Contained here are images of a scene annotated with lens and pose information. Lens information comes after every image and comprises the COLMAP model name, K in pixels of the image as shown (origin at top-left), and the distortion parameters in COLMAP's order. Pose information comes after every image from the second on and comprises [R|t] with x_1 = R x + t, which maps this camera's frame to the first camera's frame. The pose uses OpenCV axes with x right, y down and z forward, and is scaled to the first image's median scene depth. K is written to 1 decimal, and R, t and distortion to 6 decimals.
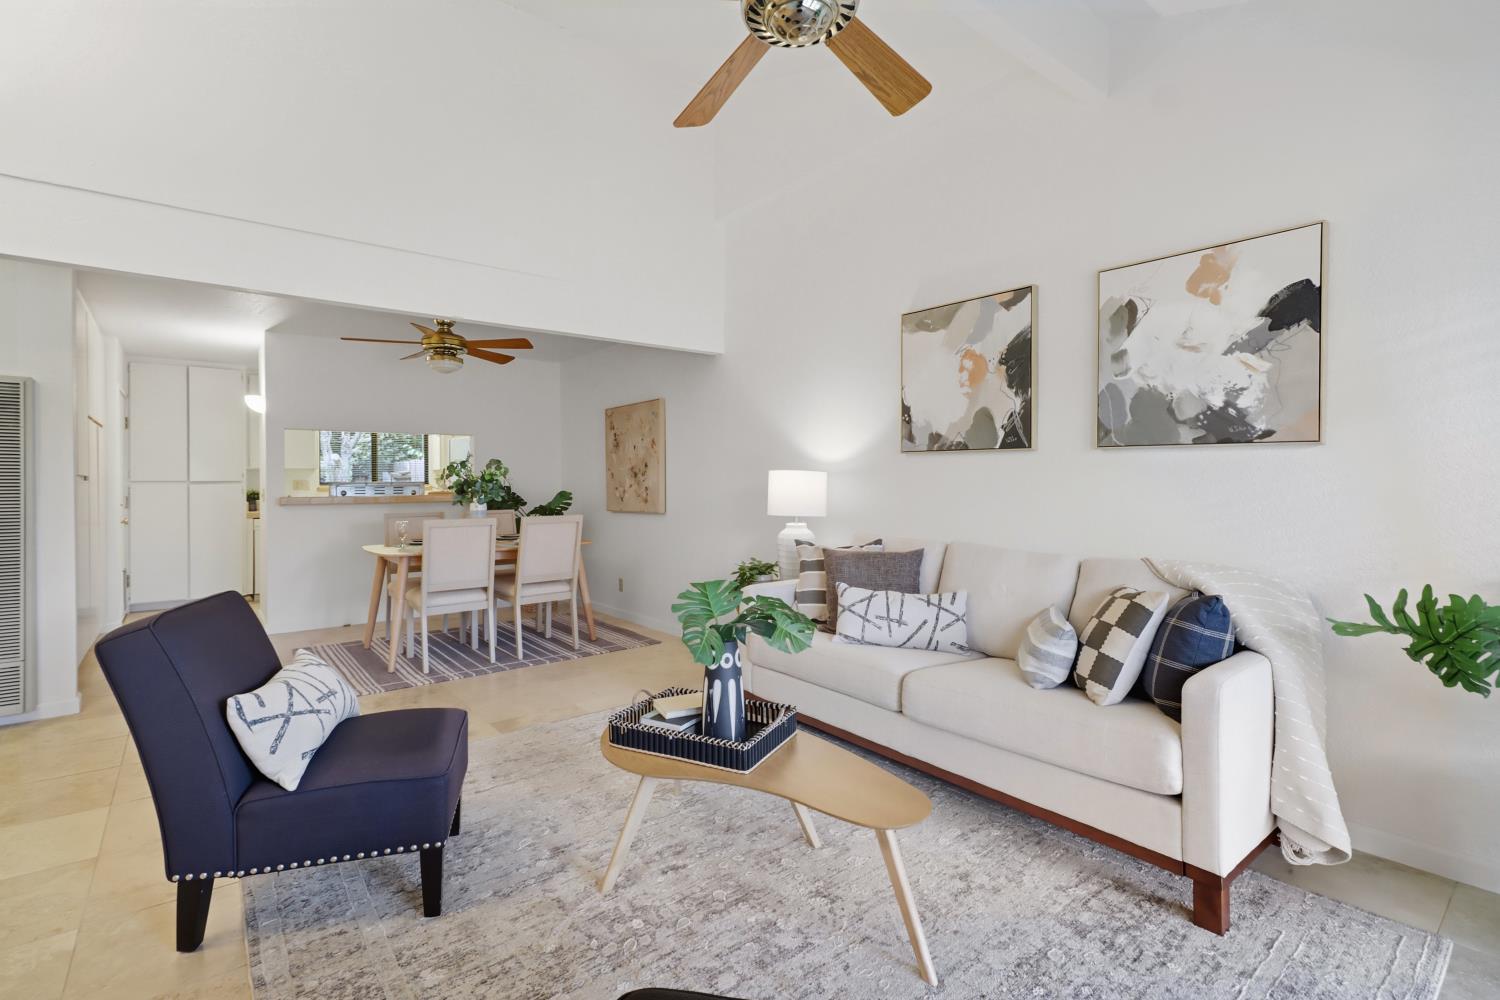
lens RADIAL K [[718.2, 0, 773.9], [0, 718.2, 483.6], [0, 0, 1]] dist [0.013822, -0.004629]
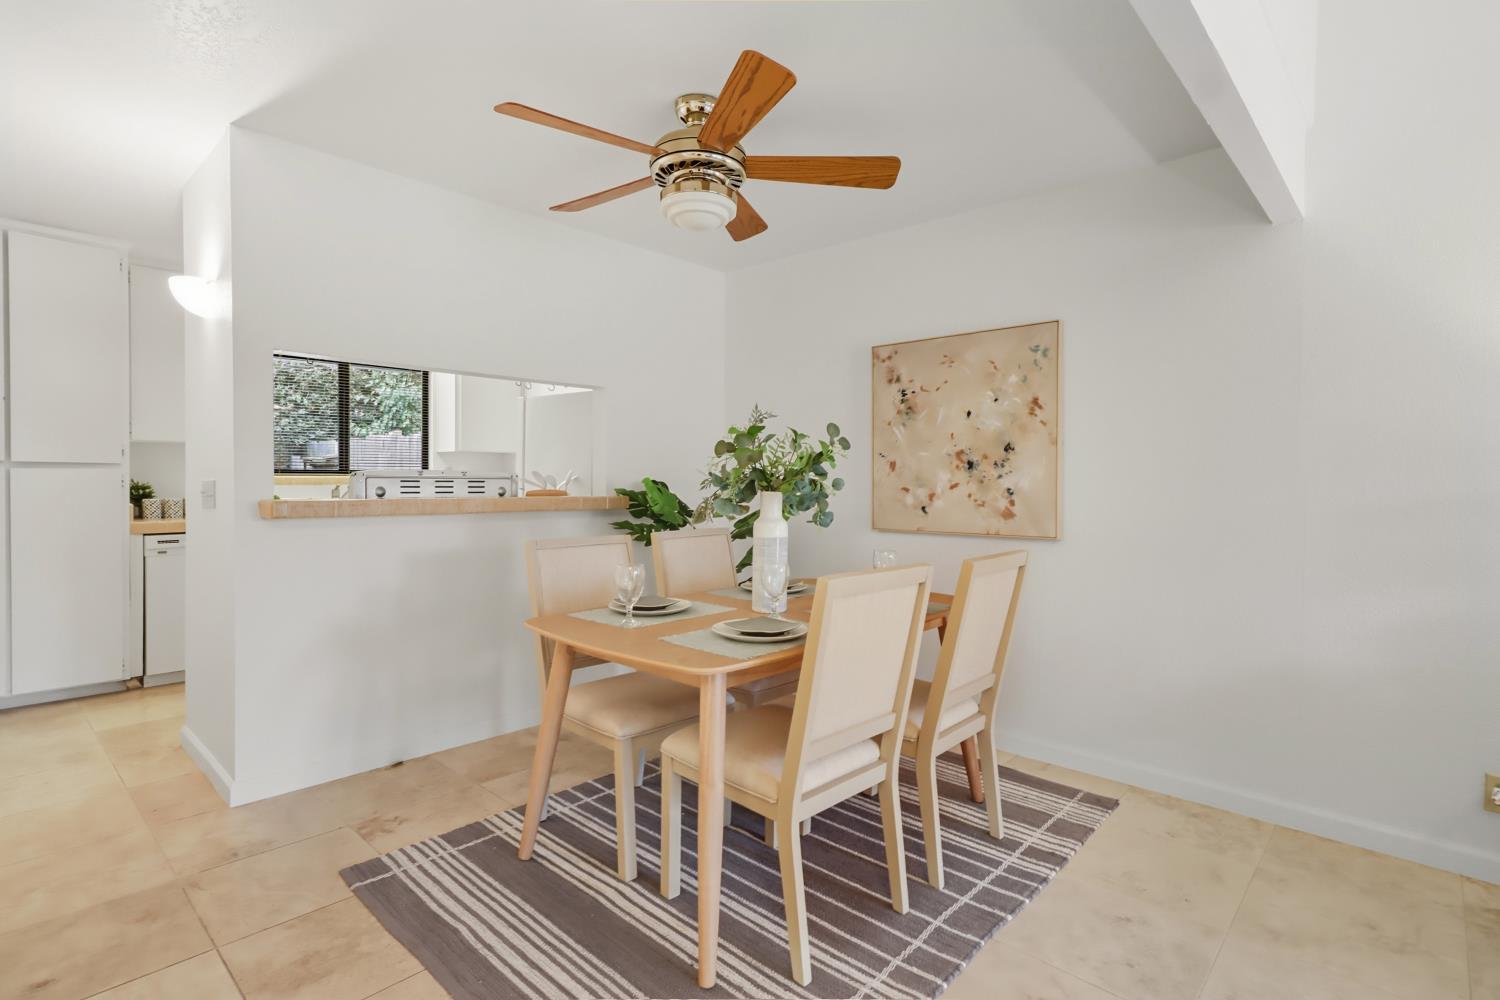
lens RADIAL K [[718.2, 0, 741.6], [0, 718.2, 492.7], [0, 0, 1]] dist [0.013822, -0.004629]
pose [[0.988334, 0.012017, 0.151825, -0.432238], [-0.015029, 0.999712, 0.018704, 0.000478], [-0.151556, -0.020768, 0.988230, 0.480126]]
